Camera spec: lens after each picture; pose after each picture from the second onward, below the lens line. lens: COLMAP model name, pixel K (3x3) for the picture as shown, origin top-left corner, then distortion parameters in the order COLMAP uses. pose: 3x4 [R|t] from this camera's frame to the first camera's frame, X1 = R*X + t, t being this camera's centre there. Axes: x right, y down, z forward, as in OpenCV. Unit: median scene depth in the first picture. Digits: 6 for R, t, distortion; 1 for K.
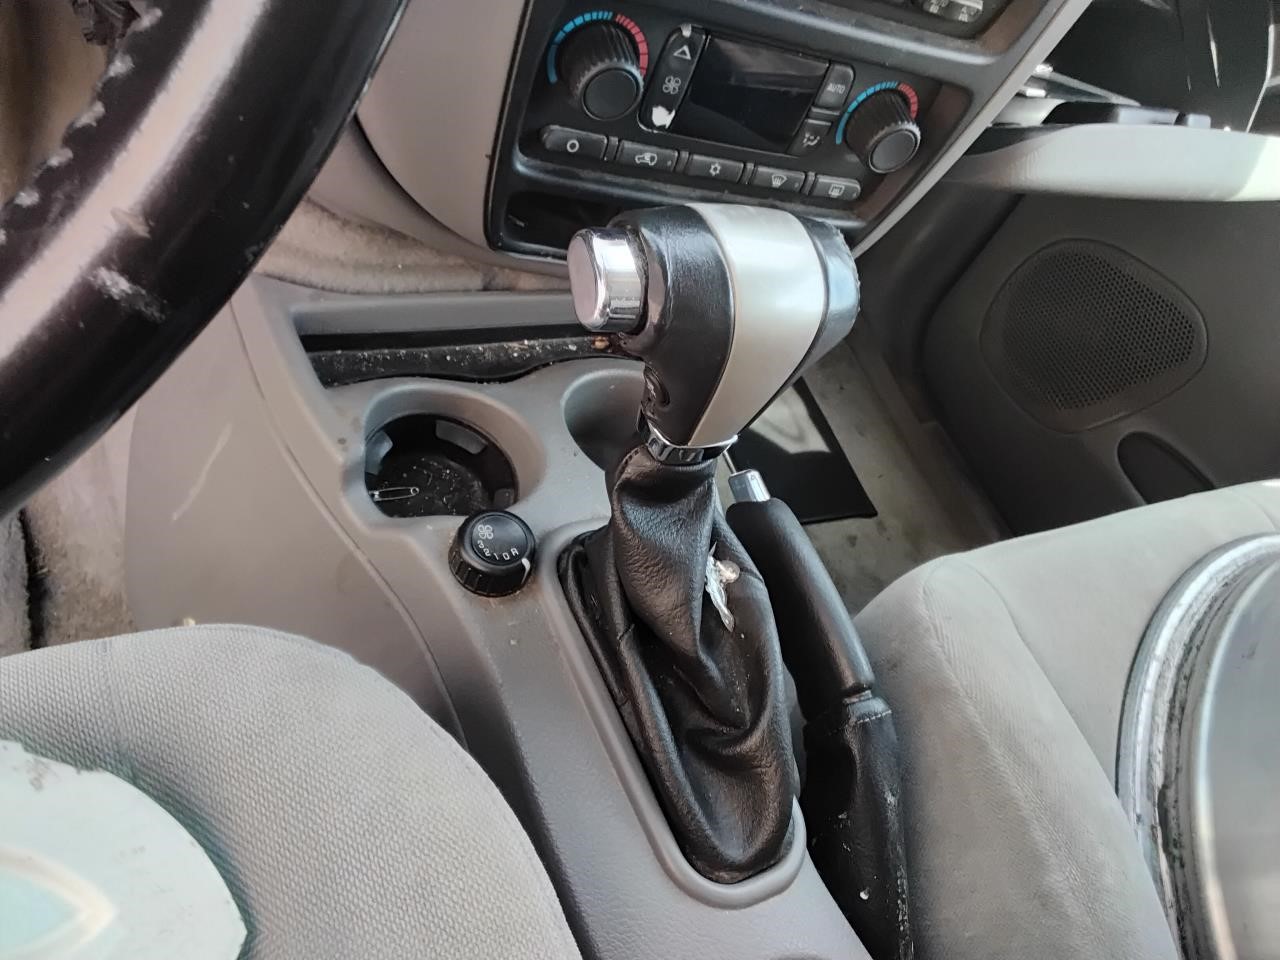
lens RADIAL K [[1011.1, 0, 641.6], [0, 1011.1, 484.3], [0, 0, 1]] dist [0.045239, -0.009791]
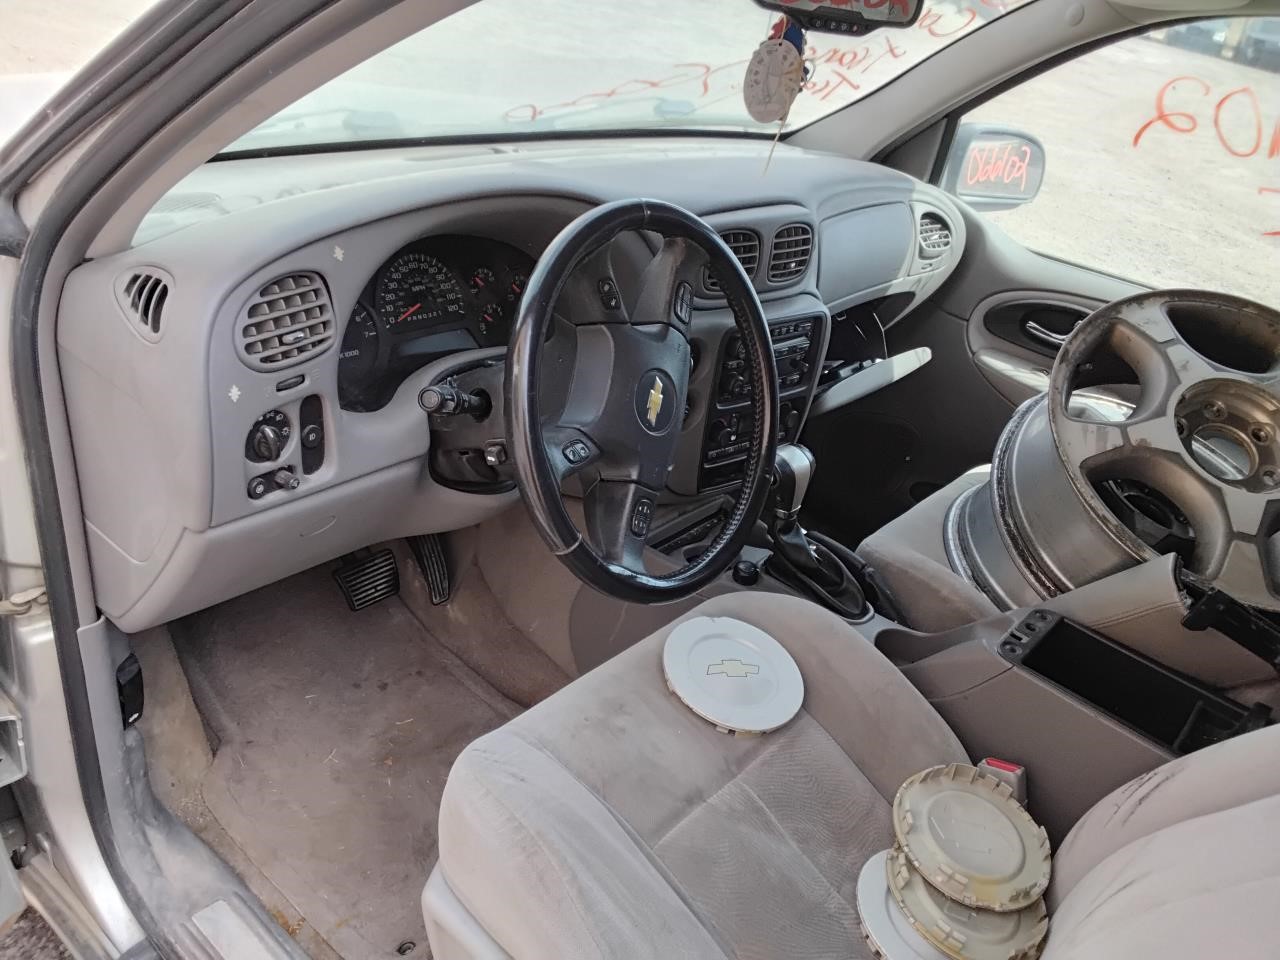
lens RADIAL K [[1011.1, 0, 641.6], [0, 1011.1, 484.3], [0, 0, 1]] dist [0.045239, -0.009791]
pose [[0.897032, -0.398538, 0.191054, -0.925058], [0.435608, 0.870311, -0.229792, 0.405207], [-0.074695, 0.289355, 0.954303, -2.082485]]
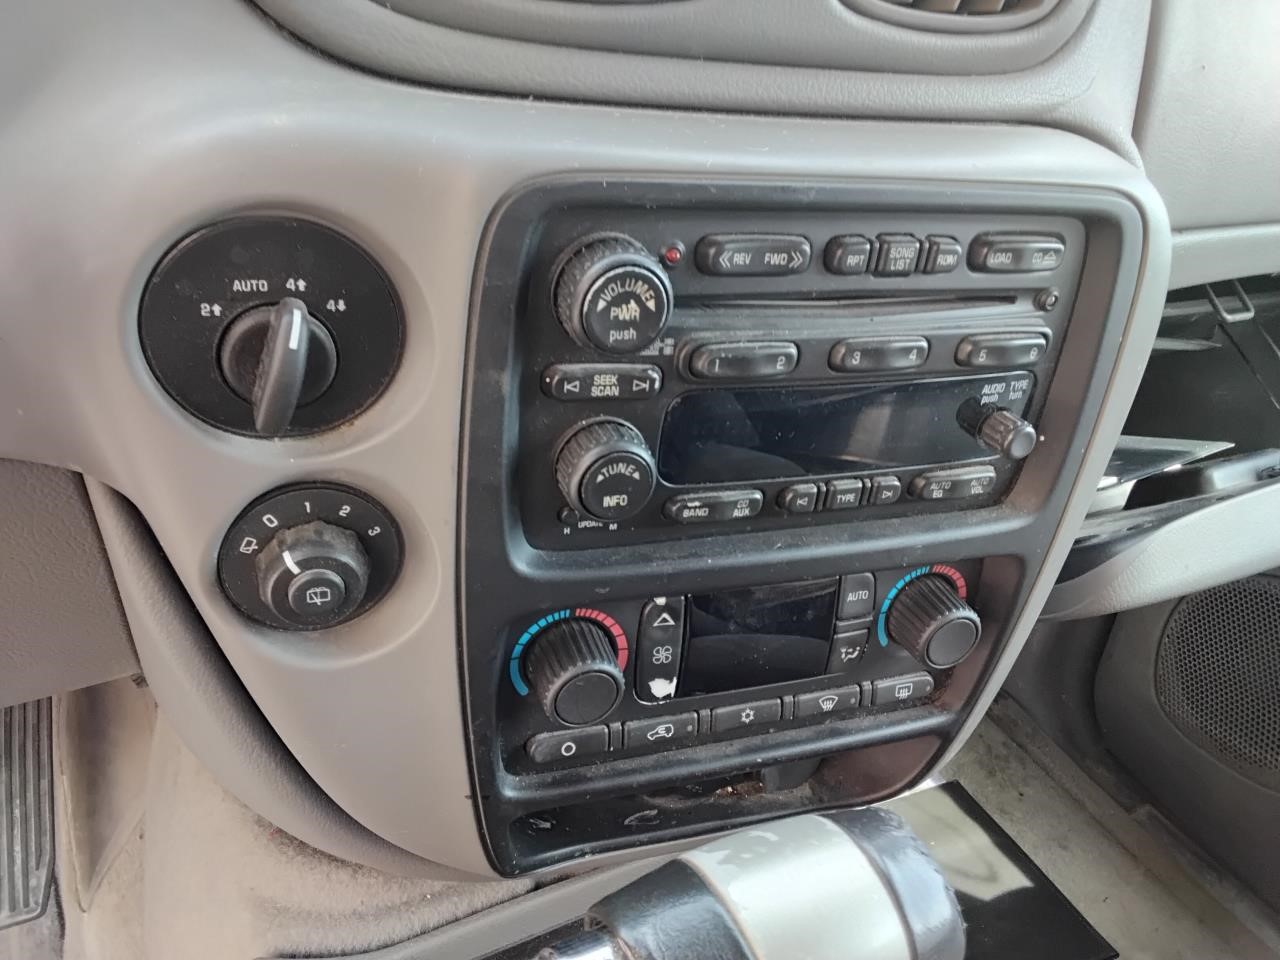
lens RADIAL K [[1011.1, 0, 641.6], [0, 1011.1, 484.3], [0, 0, 1]] dist [0.045239, -0.009791]
pose [[0.956580, -0.270631, -0.108231, 0.133483], [0.214238, 0.904615, -0.368476, -0.198259], [0.197628, 0.329289, 0.923316, 0.155968]]
